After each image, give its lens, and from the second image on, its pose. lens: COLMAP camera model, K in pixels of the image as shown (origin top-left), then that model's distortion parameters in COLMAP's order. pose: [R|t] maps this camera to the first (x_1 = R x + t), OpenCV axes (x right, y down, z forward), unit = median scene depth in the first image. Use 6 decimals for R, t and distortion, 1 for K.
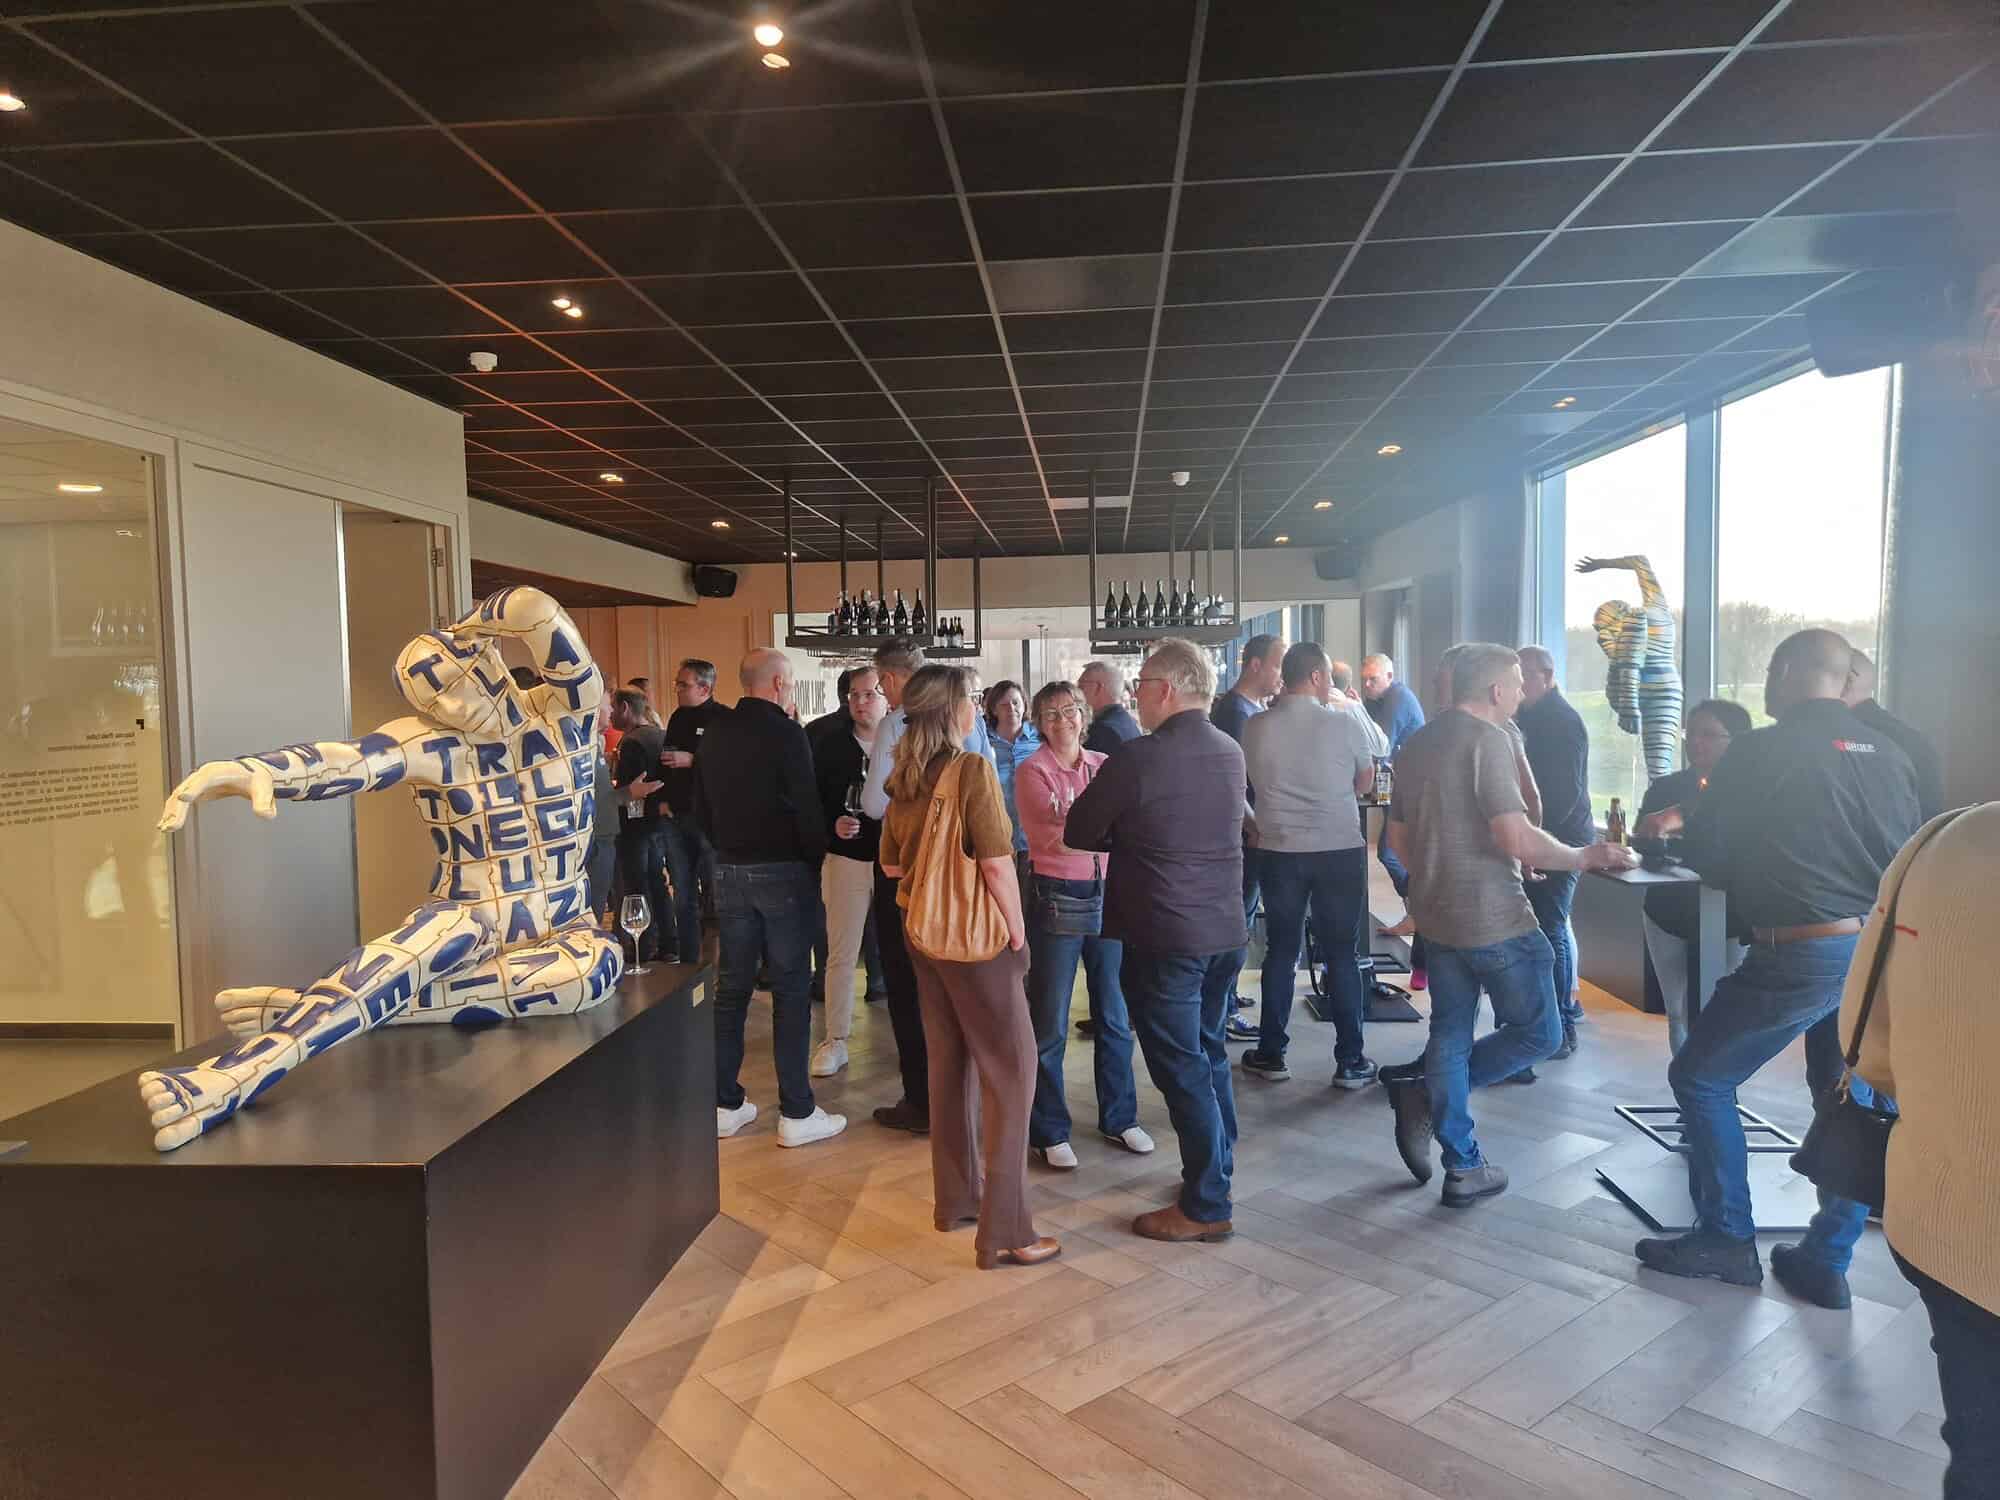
lens RADIAL K [[1349.0, 0, 995.1], [0, 1349.0, 755.2], [0, 0, 1]] dist [0.077564, -0.086977]
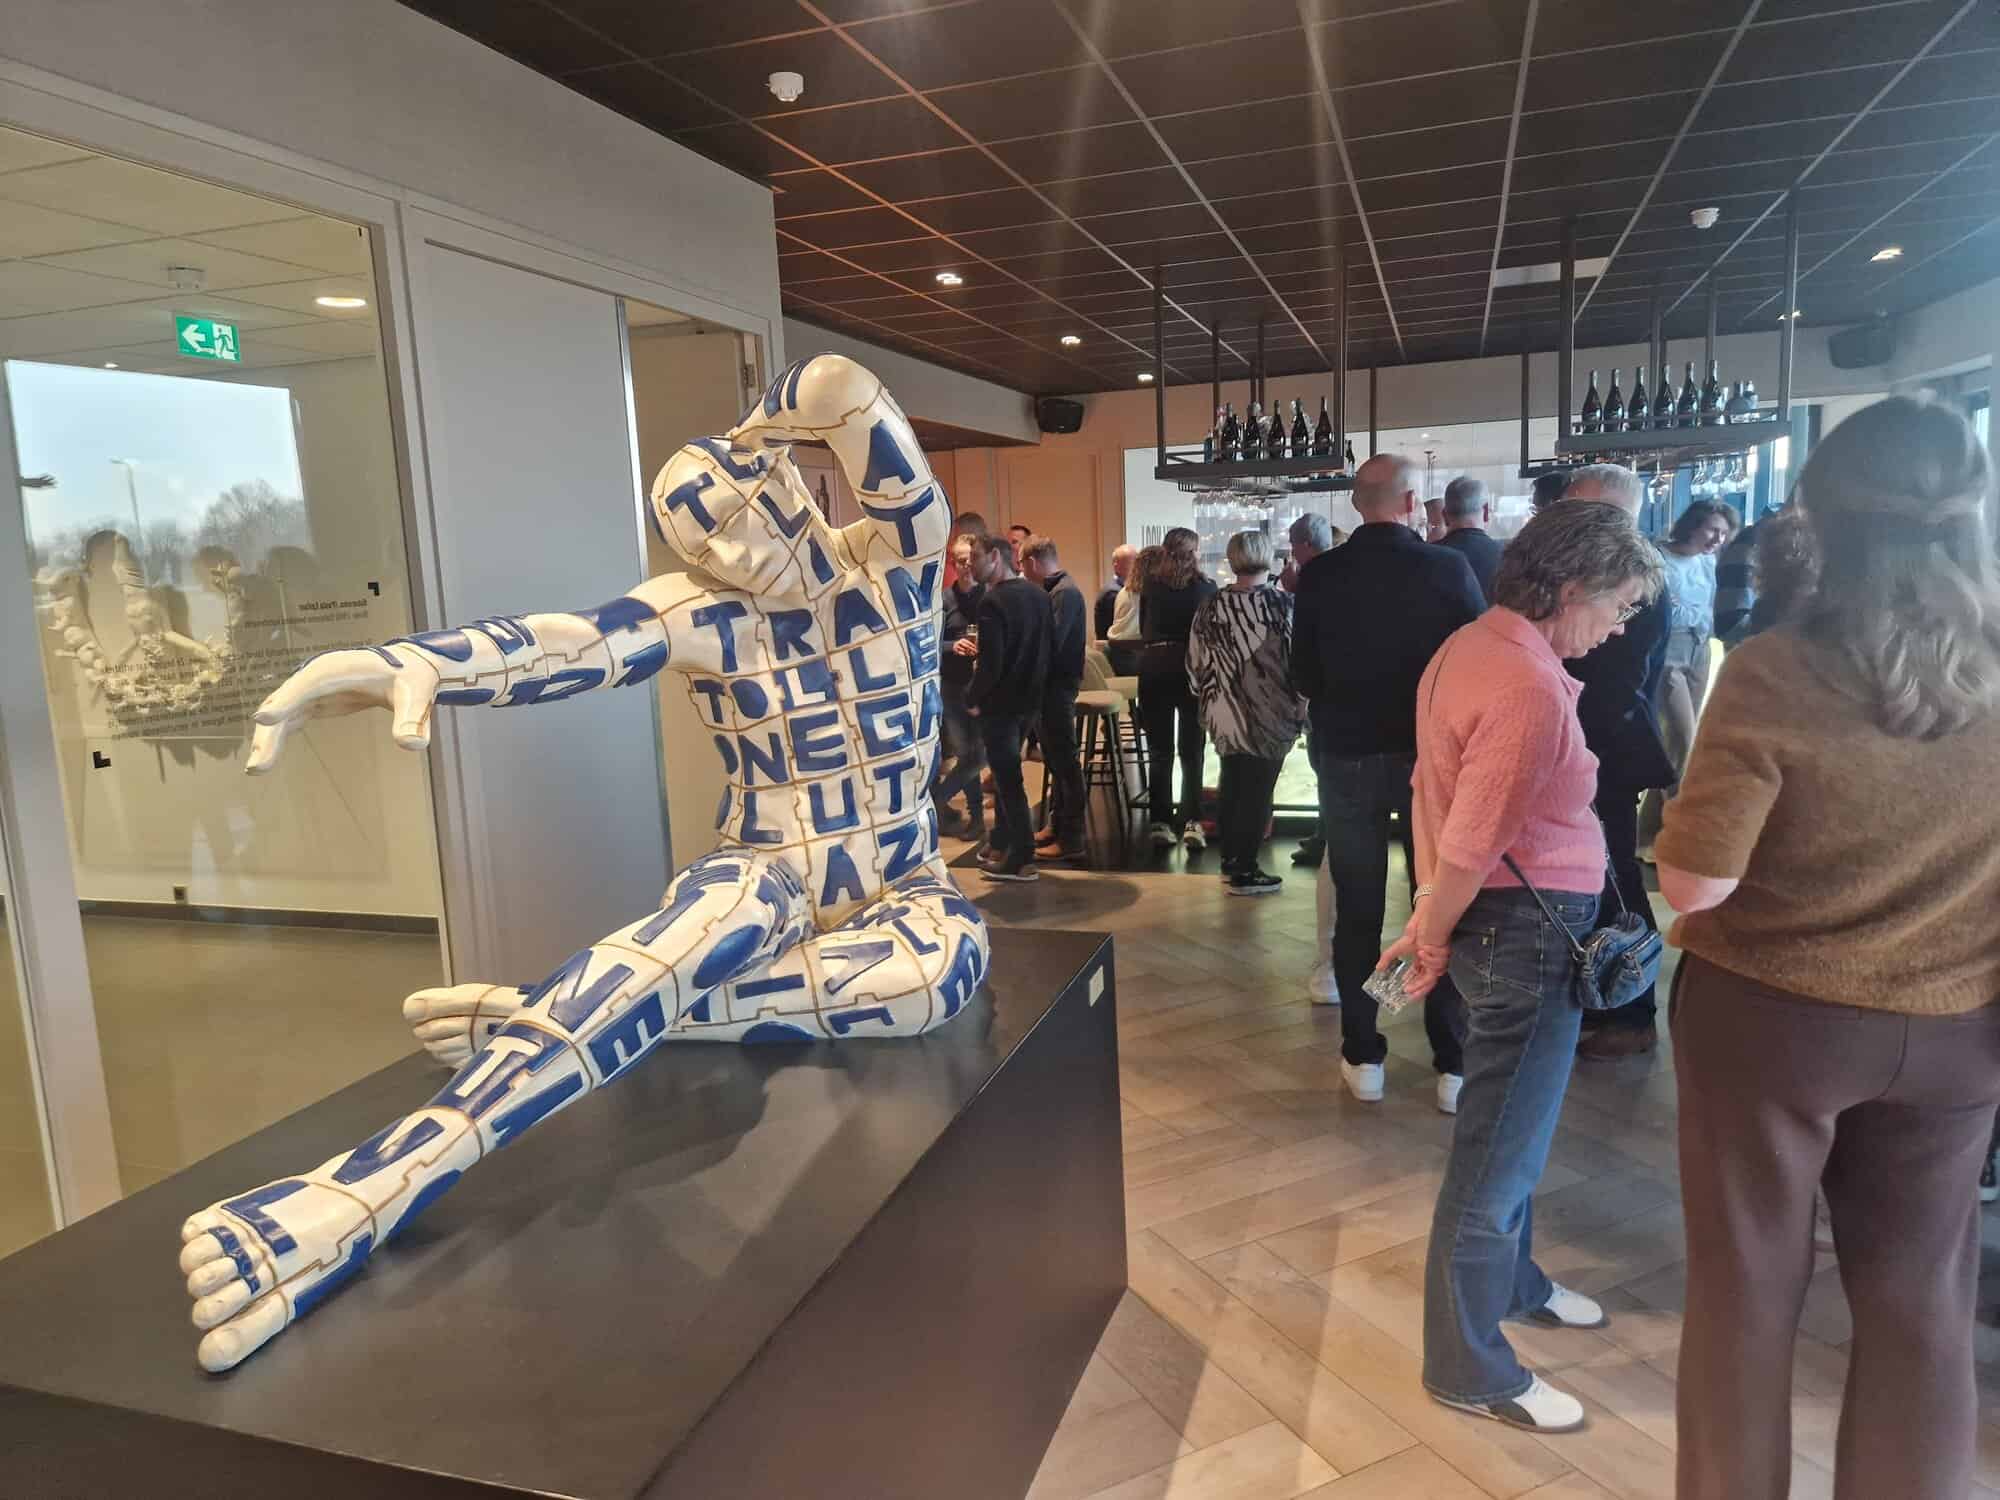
lens RADIAL K [[1349.0, 0, 995.1], [0, 1349.0, 755.2], [0, 0, 1]] dist [0.077564, -0.086977]
pose [[0.970846, 0.011281, -0.239438, -0.117038], [0.014801, 0.994165, 0.106853, -0.007646], [0.239247, -0.107282, 0.965014, 0.386756]]
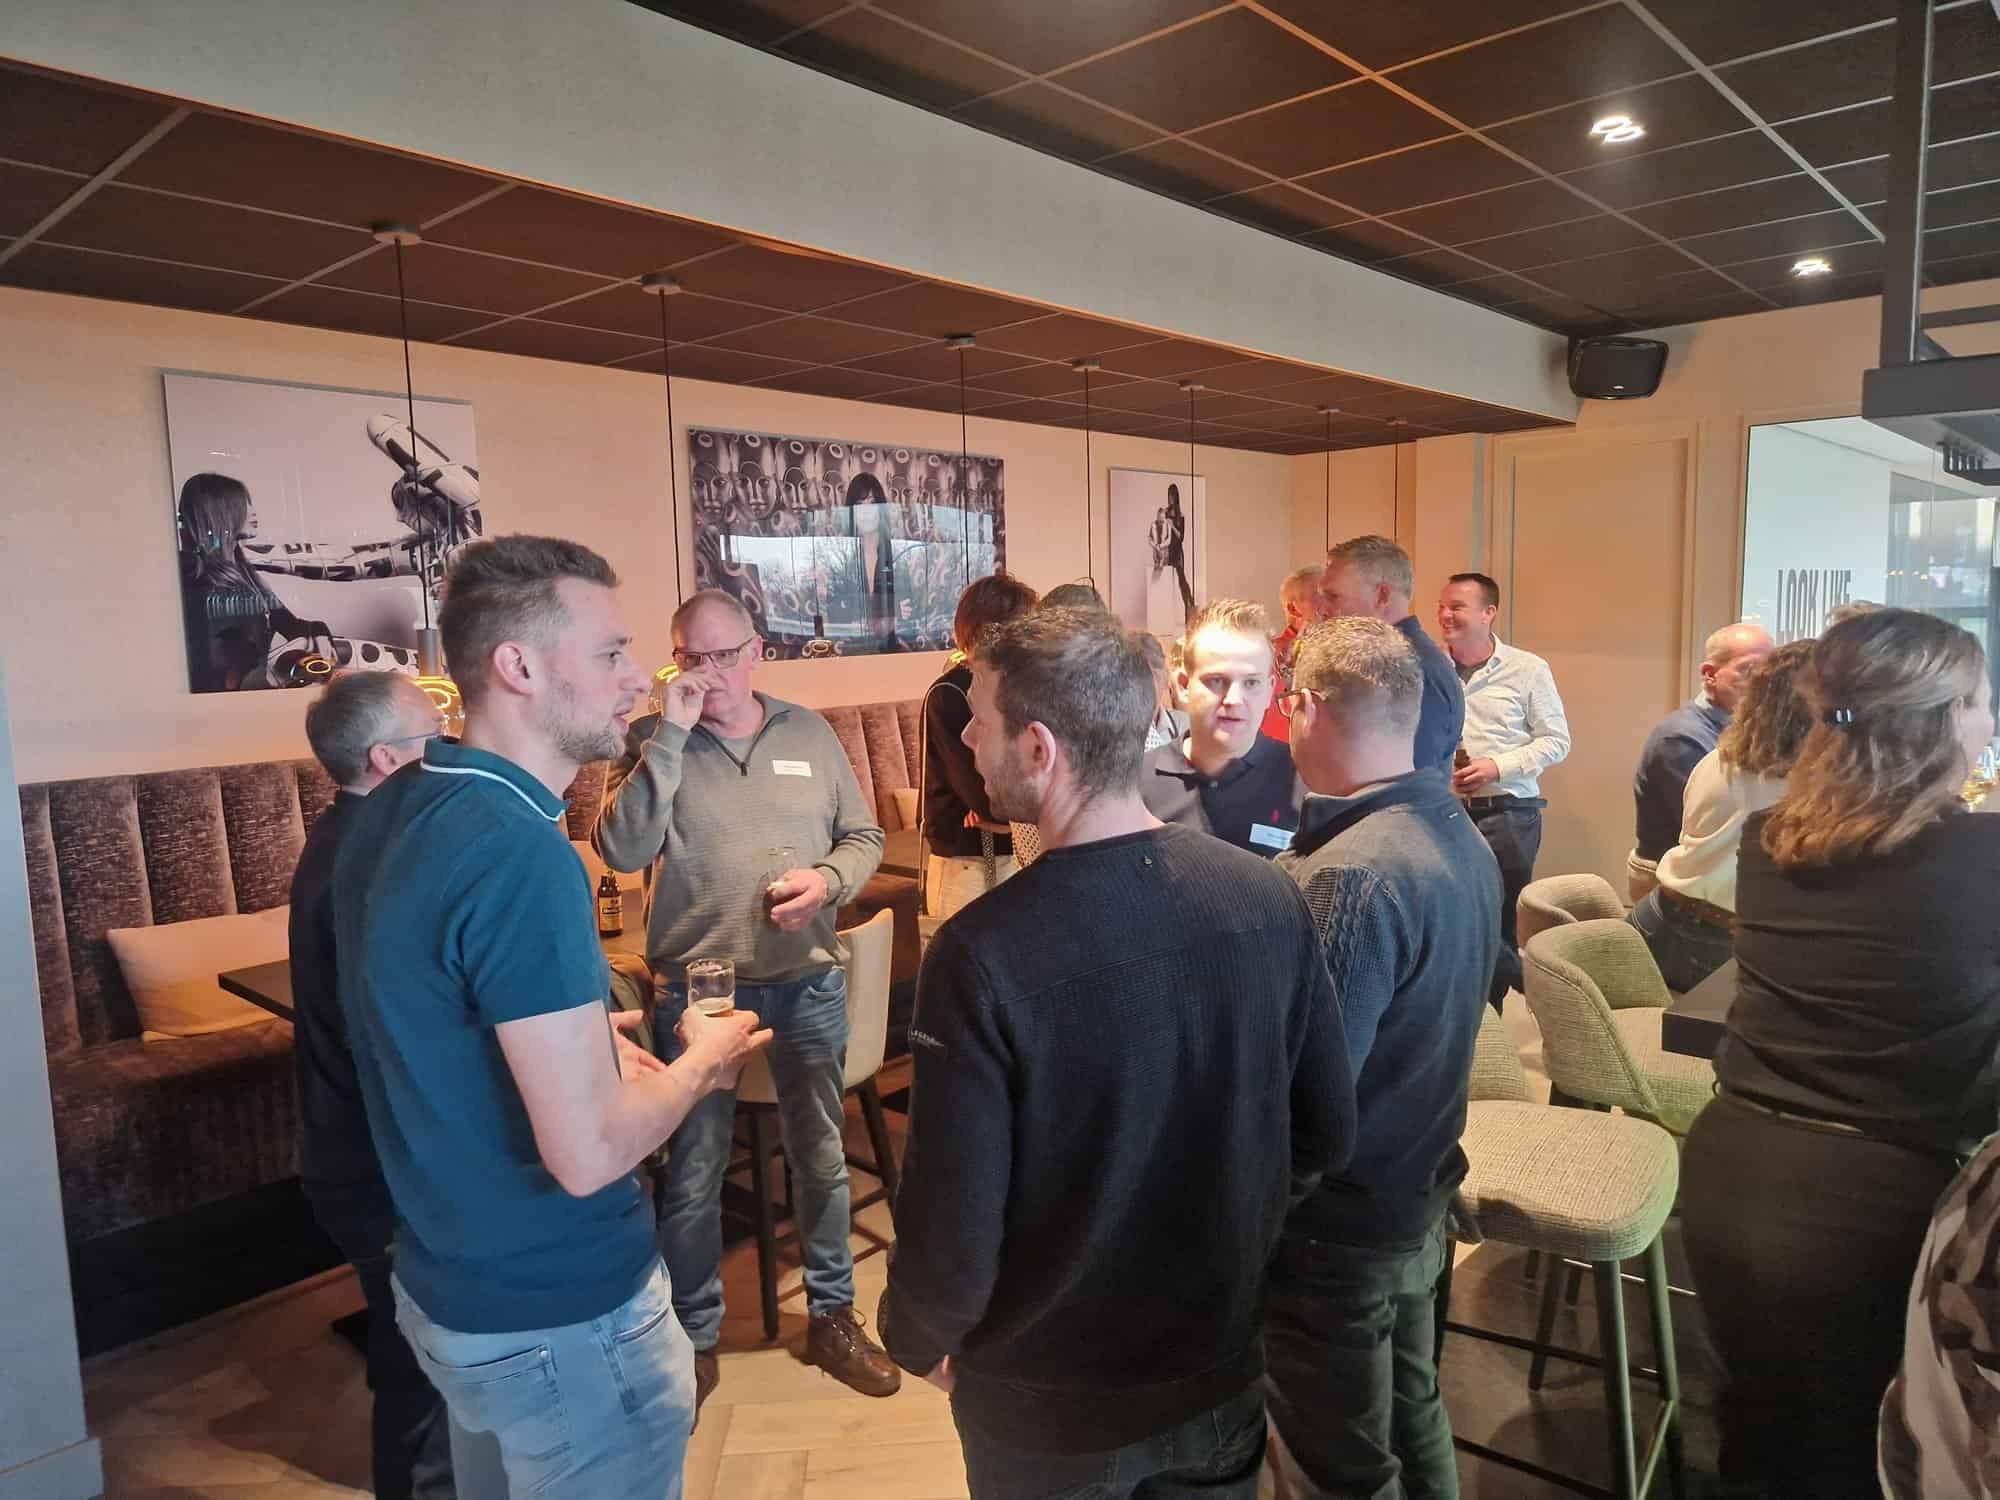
lens RADIAL K [[1349.0, 0, 995.1], [0, 1349.0, 755.2], [0, 0, 1]] dist [0.077564, -0.086977]
pose [[0.797614, 0.066969, -0.599439, -0.305717], [-0.020594, 0.996261, 0.083900, -0.102971], [0.602817, -0.054575, 0.796011, 1.743710]]
